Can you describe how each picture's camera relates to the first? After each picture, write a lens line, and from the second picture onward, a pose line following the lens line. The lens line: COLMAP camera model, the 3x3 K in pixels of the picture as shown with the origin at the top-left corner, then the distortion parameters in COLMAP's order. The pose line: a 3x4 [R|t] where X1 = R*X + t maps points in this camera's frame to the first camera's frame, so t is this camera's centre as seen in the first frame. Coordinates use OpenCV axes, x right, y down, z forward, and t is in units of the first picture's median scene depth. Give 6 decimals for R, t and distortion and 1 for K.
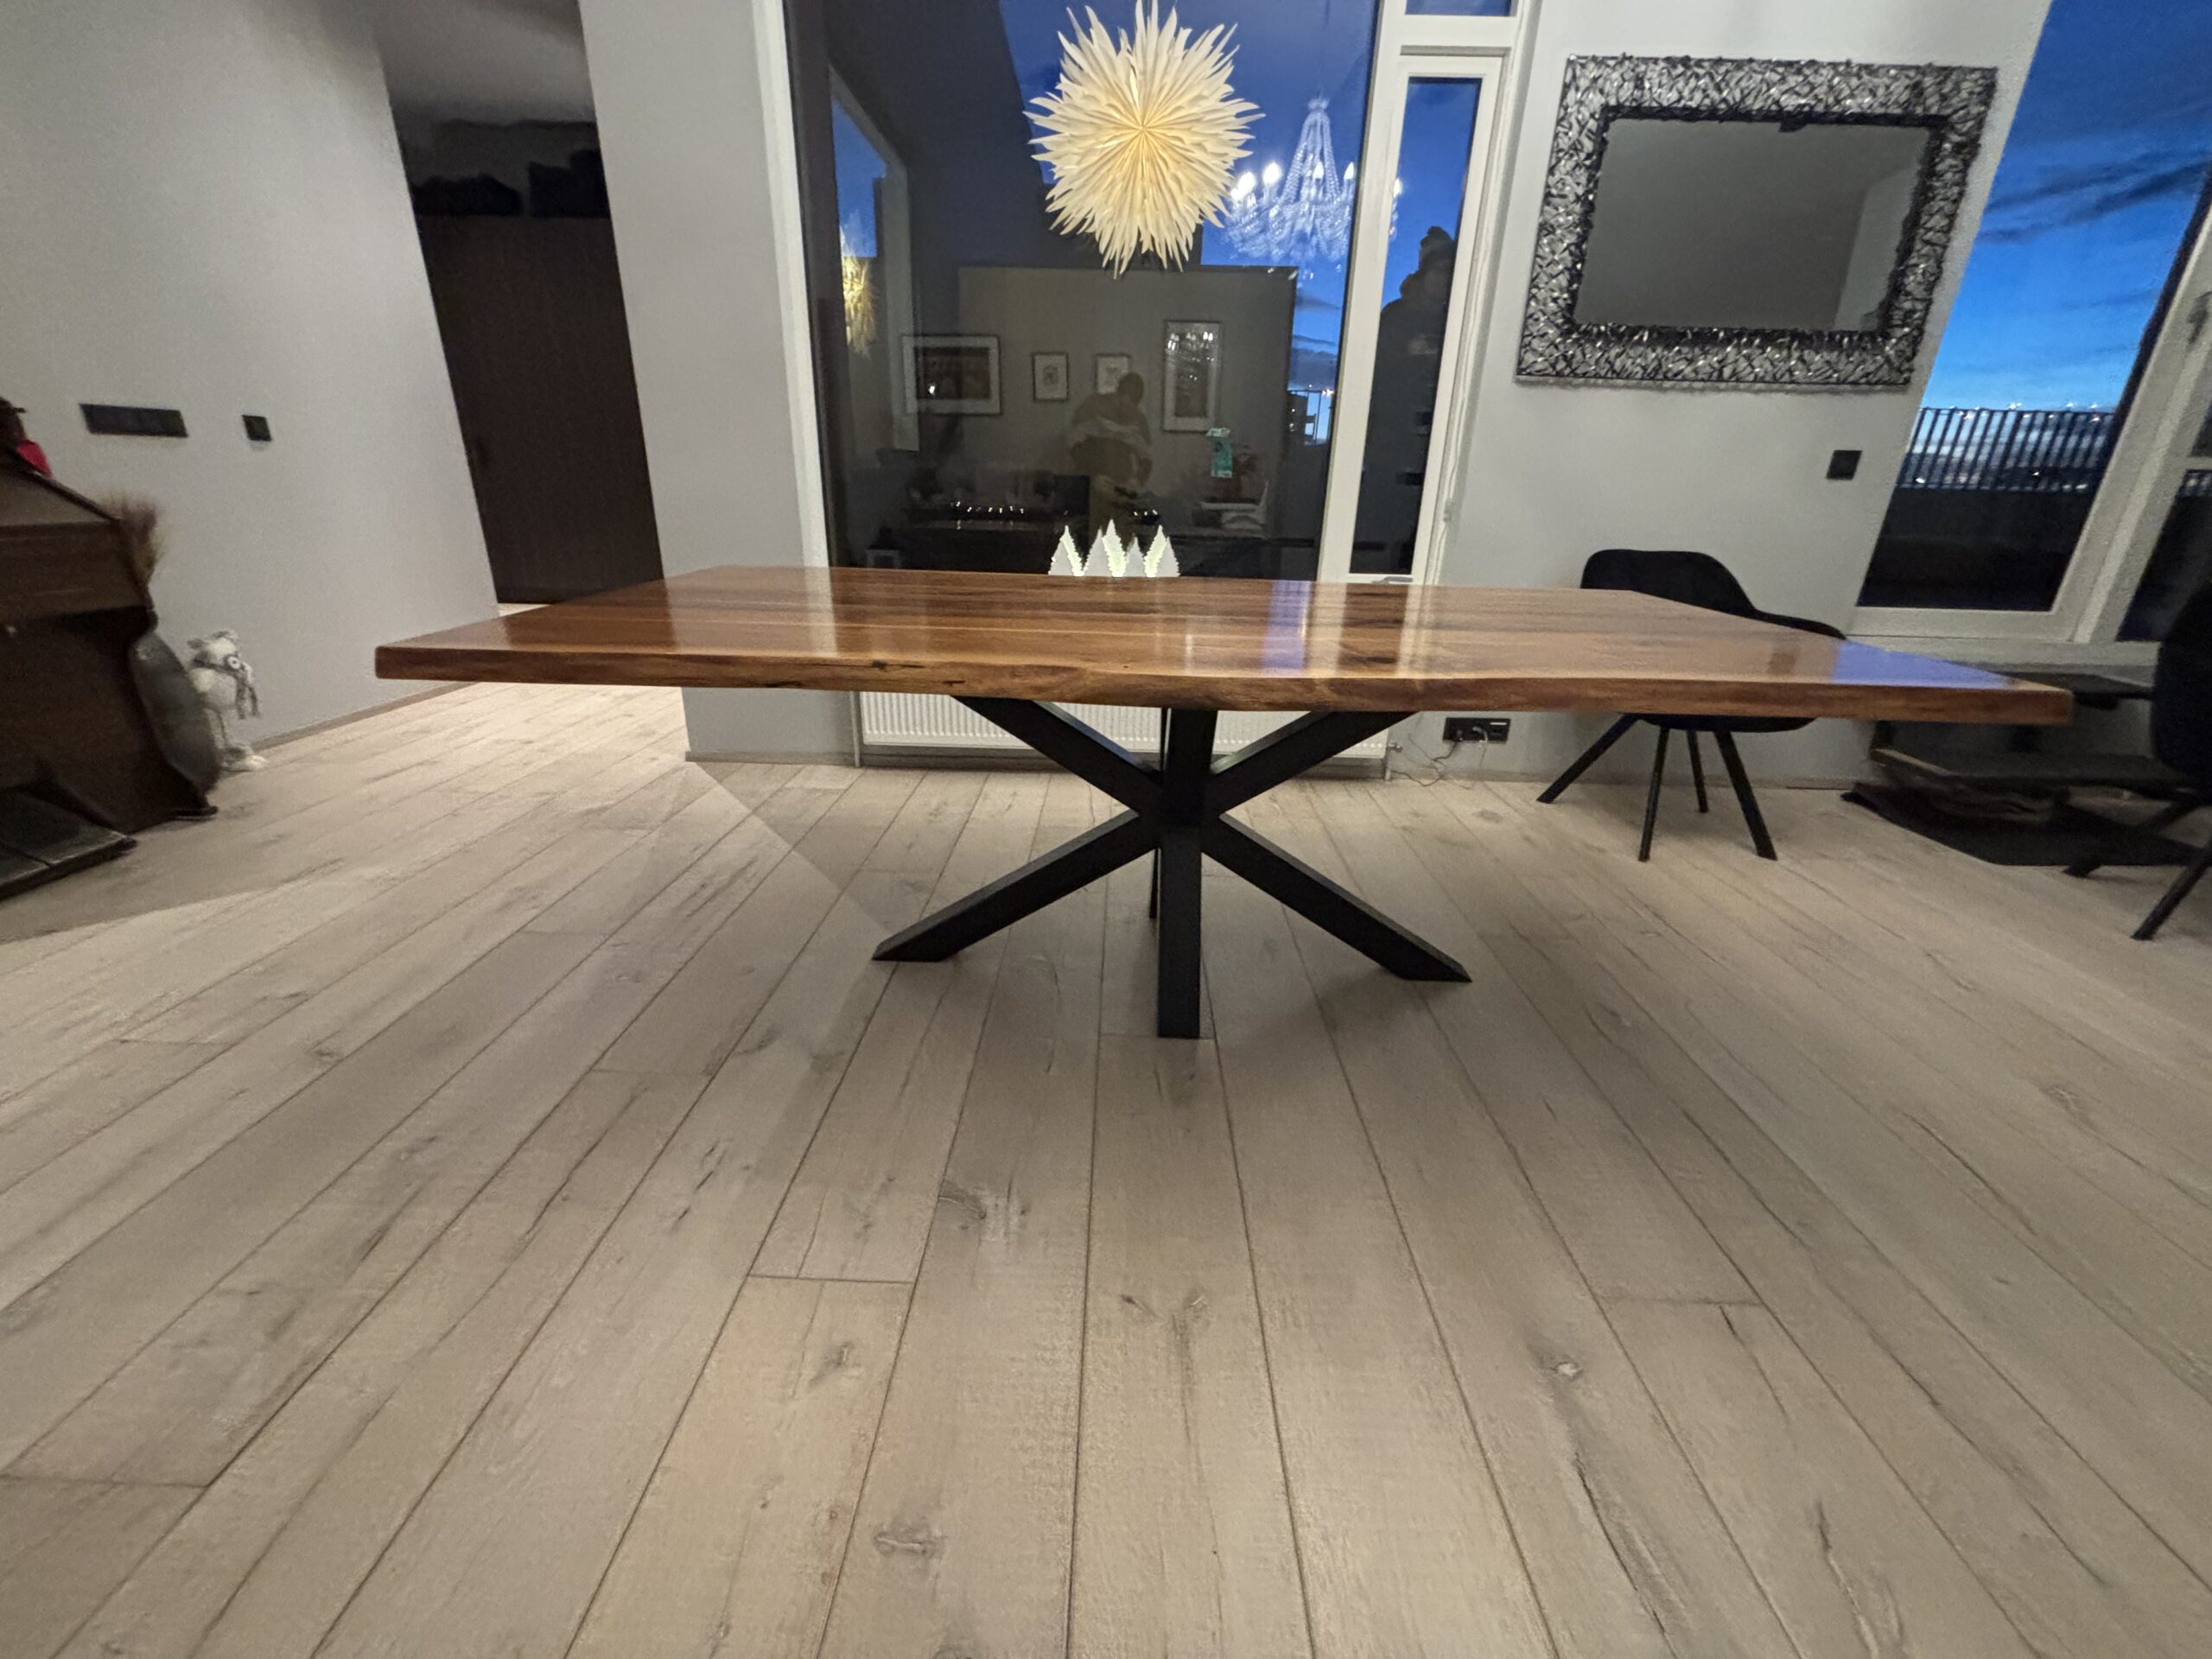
lens RADIAL K [[899.0, 0, 1106.0], [0, 899.0, 829.5], [0, 0, 1]] dist [-0.007433, 0.008358]
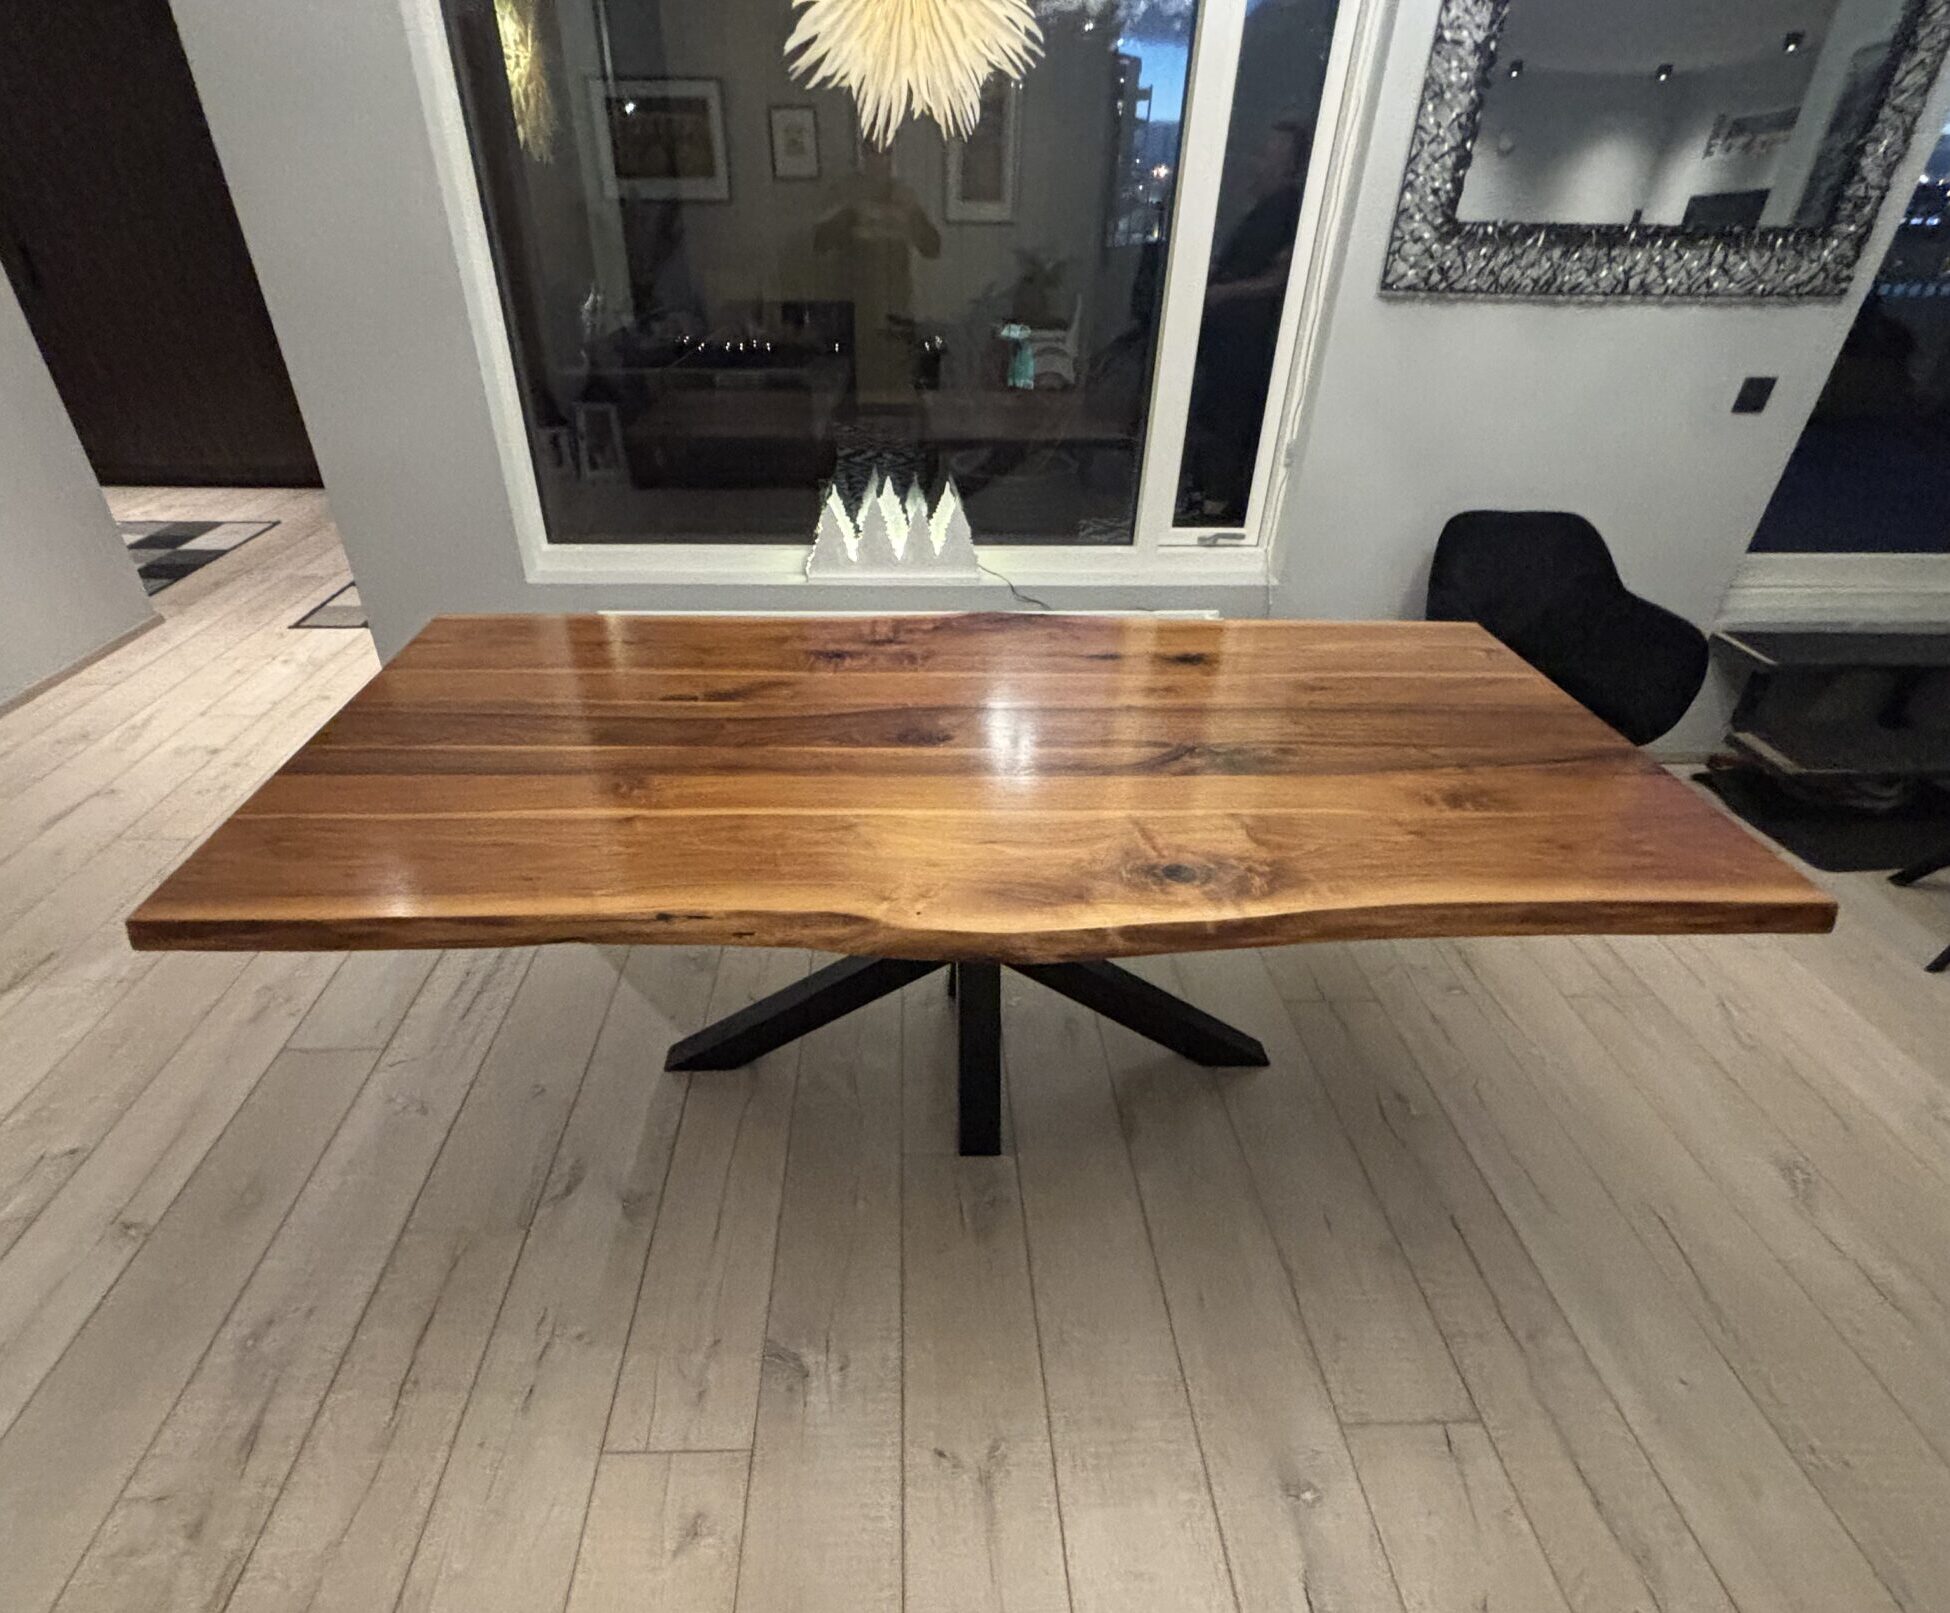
lens RADIAL K [[1120.8, 0, 941.3], [0, 1120.8, 807.6], [0, 0, 1]] dist [0.002052, 0.002040]
pose [[0.998408, -0.040527, 0.039240, 0.002147], [0.028328, 0.961735, 0.272513, -0.349149], [-0.048783, -0.270968, 0.961351, -0.082681]]
